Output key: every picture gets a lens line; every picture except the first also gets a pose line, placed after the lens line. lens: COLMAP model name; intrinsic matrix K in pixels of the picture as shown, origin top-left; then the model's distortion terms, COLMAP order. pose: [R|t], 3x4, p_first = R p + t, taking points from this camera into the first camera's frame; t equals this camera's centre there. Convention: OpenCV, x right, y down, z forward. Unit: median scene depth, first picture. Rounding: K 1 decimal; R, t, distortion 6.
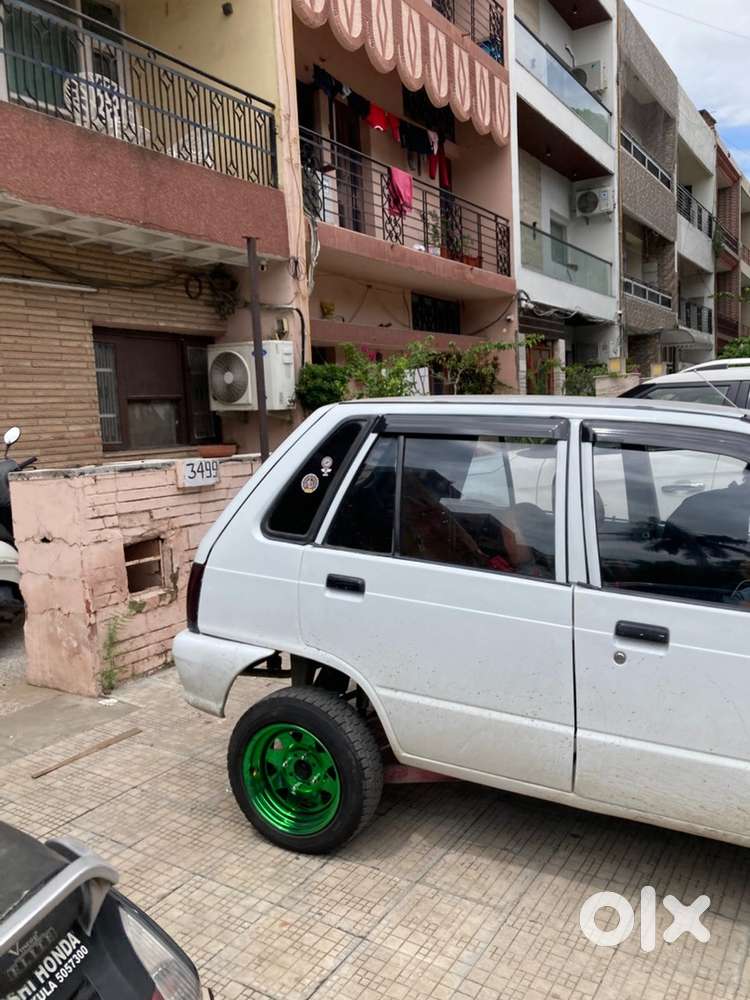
lens RADIAL K [[865.8, 0, 375.0], [0, 865.8, 500.0], [0, 0, 1]] dist [0.000563, -0.001916]
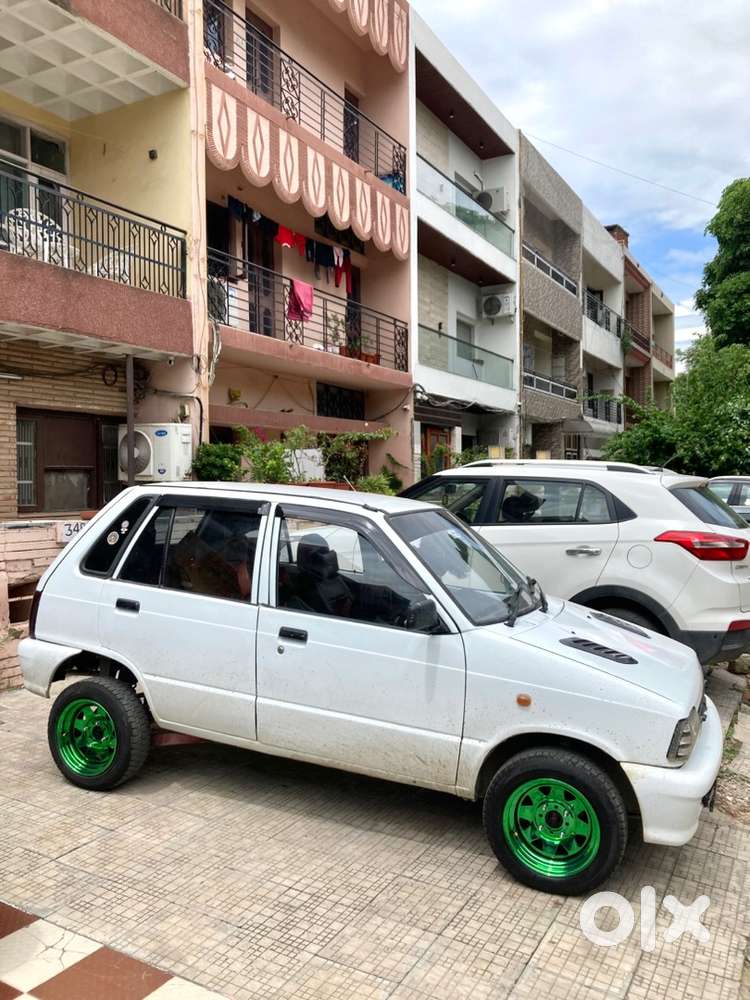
lens RADIAL K [[860.7, 0, 373.3], [0, 860.7, 476.7], [0, 0, 1]] dist [-0.002862, -0.016476]
pose [[0.998090, 0.036175, 0.050084, 0.096904], [-0.030491, 0.993471, -0.109936, 0.008293], [-0.053734, 0.108199, 0.992676, -0.170773]]
